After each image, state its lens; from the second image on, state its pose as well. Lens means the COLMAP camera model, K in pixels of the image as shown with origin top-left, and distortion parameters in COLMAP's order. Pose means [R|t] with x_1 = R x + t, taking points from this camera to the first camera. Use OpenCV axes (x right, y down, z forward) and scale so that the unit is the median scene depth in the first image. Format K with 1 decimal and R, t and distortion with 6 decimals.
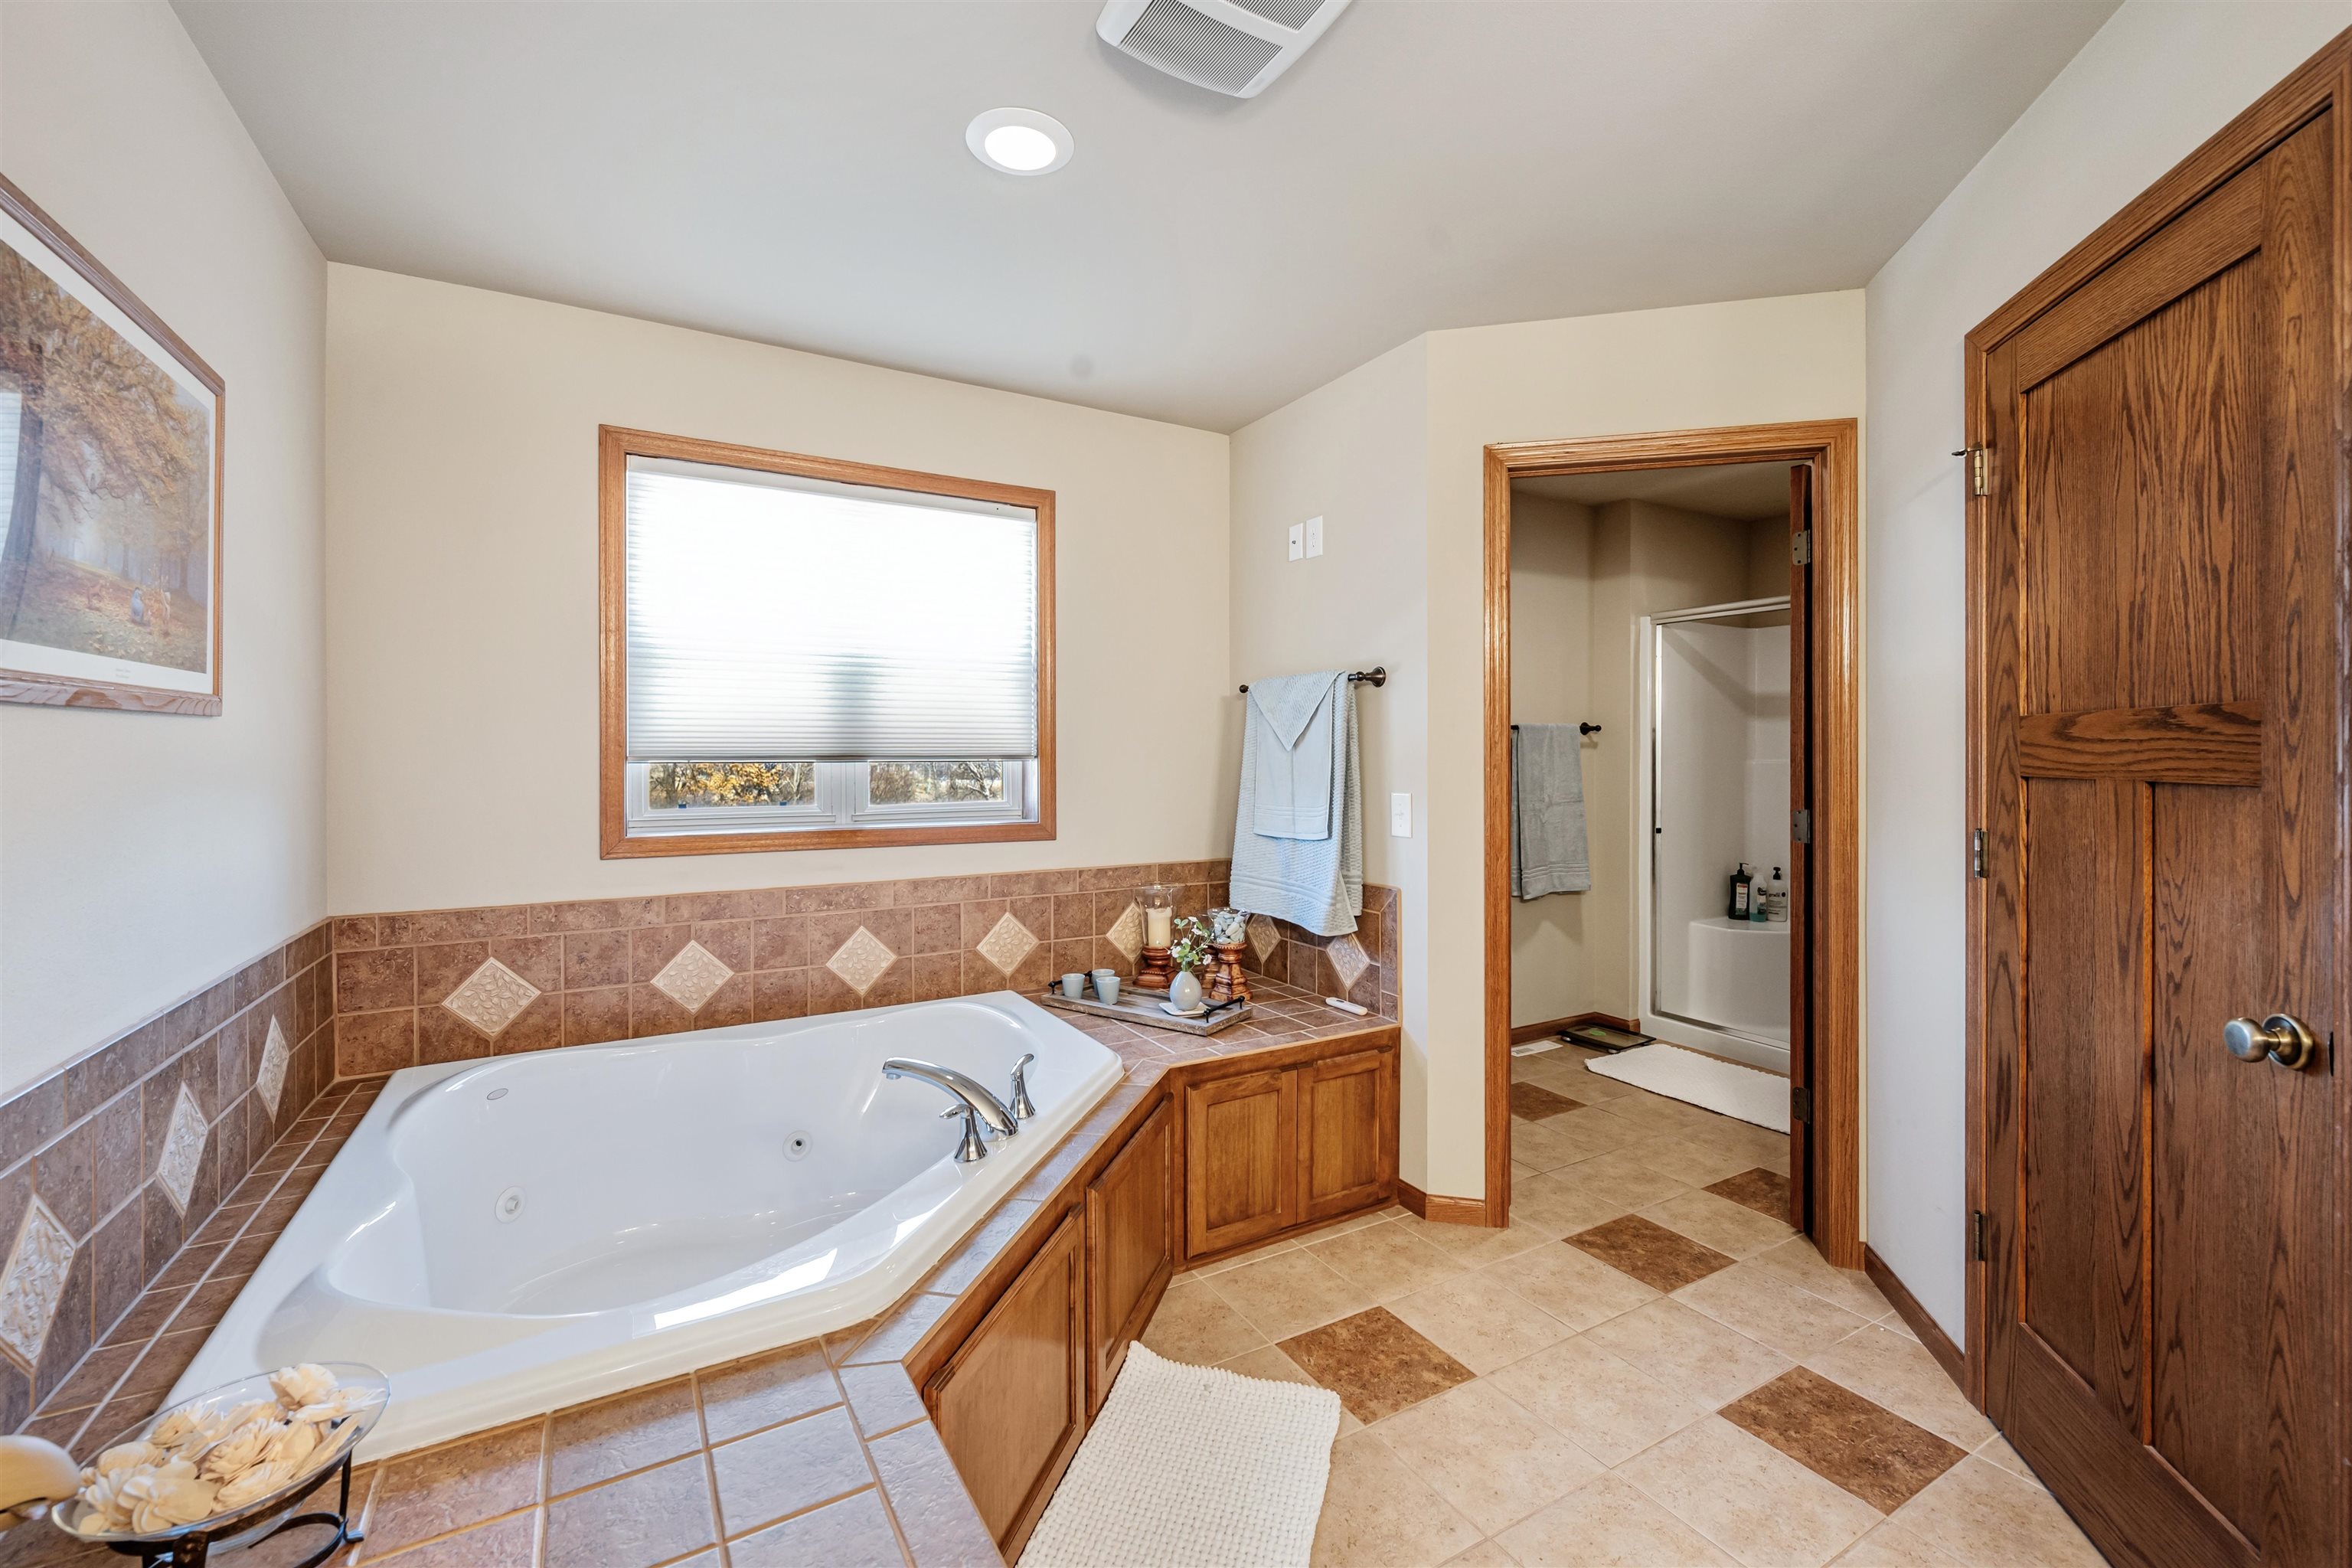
lens RADIAL K [[976.5, 0, 1179.6], [0, 976.5, 764.0], [0, 0, 1]] dist [-0.000087, 0.000005]
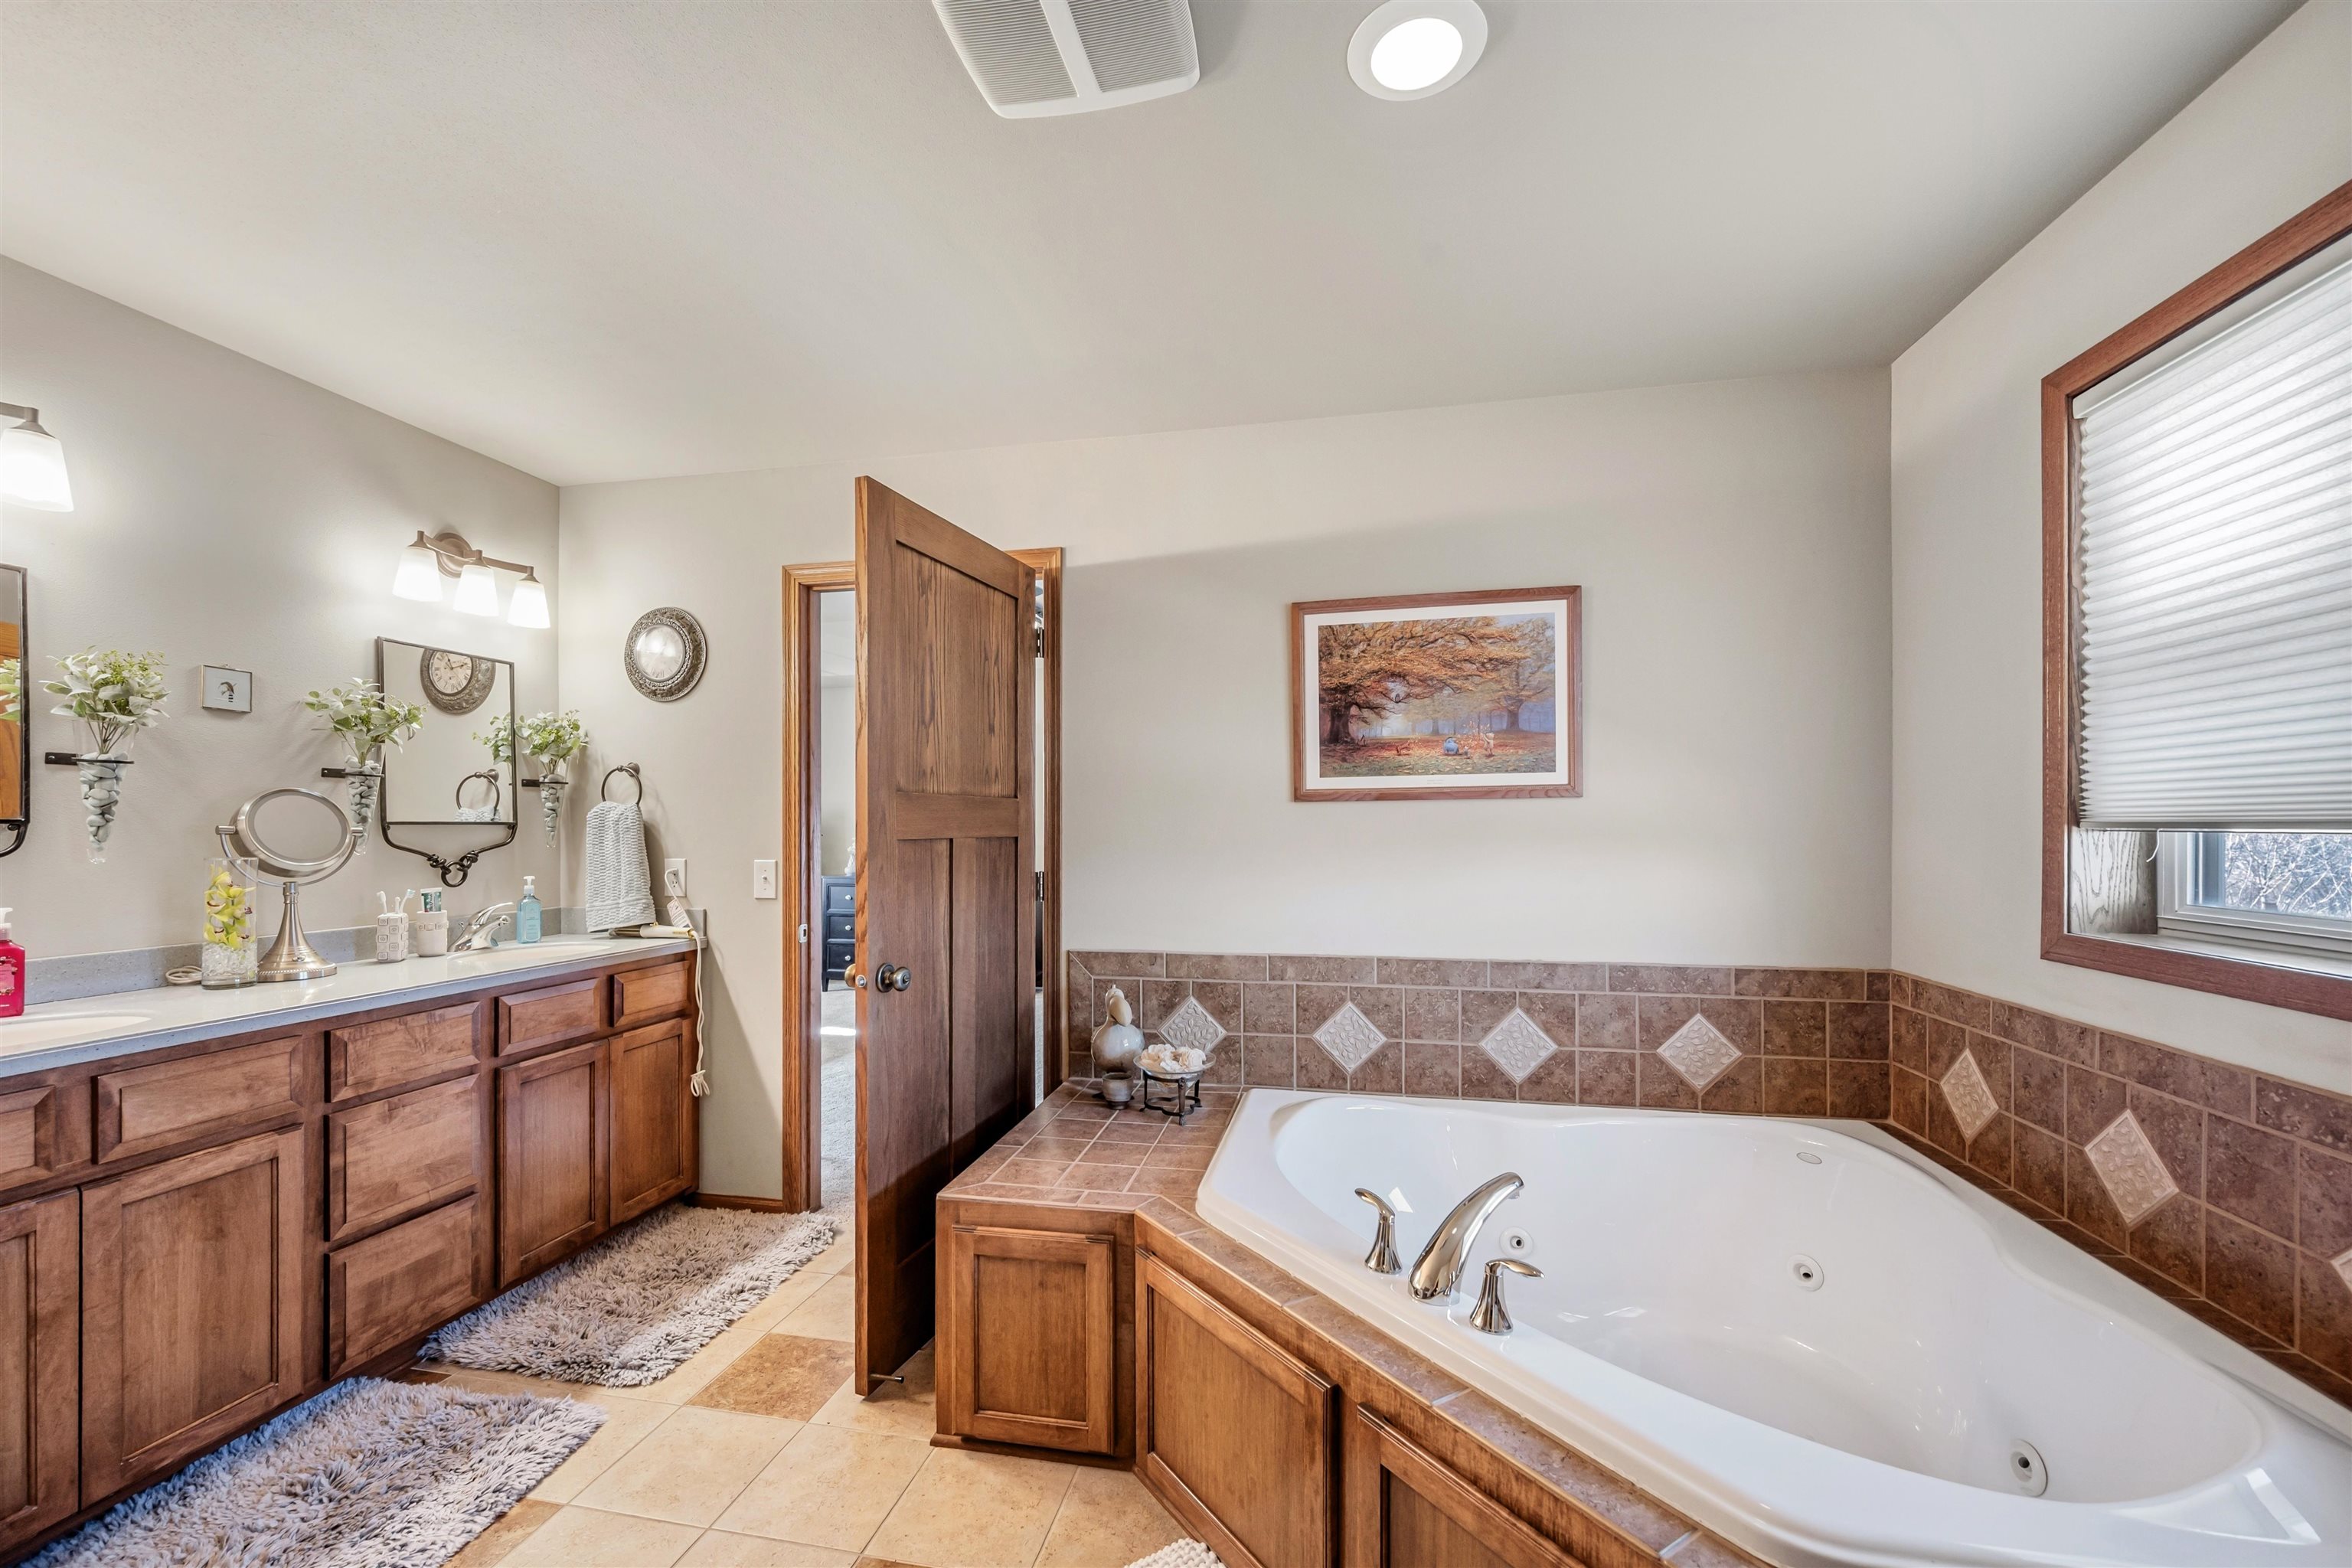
lens RADIAL K [[937.3, 0, 1179.0], [0, 937.3, 820.0], [0, 0, 1]] dist [-0.001032, 0.000593]
pose [[-0.660075, -0.000620, -0.751199, 0.373745], [-0.003715, 0.999990, 0.002439, -0.007270], [0.751190, 0.004400, -0.660071, 0.953472]]
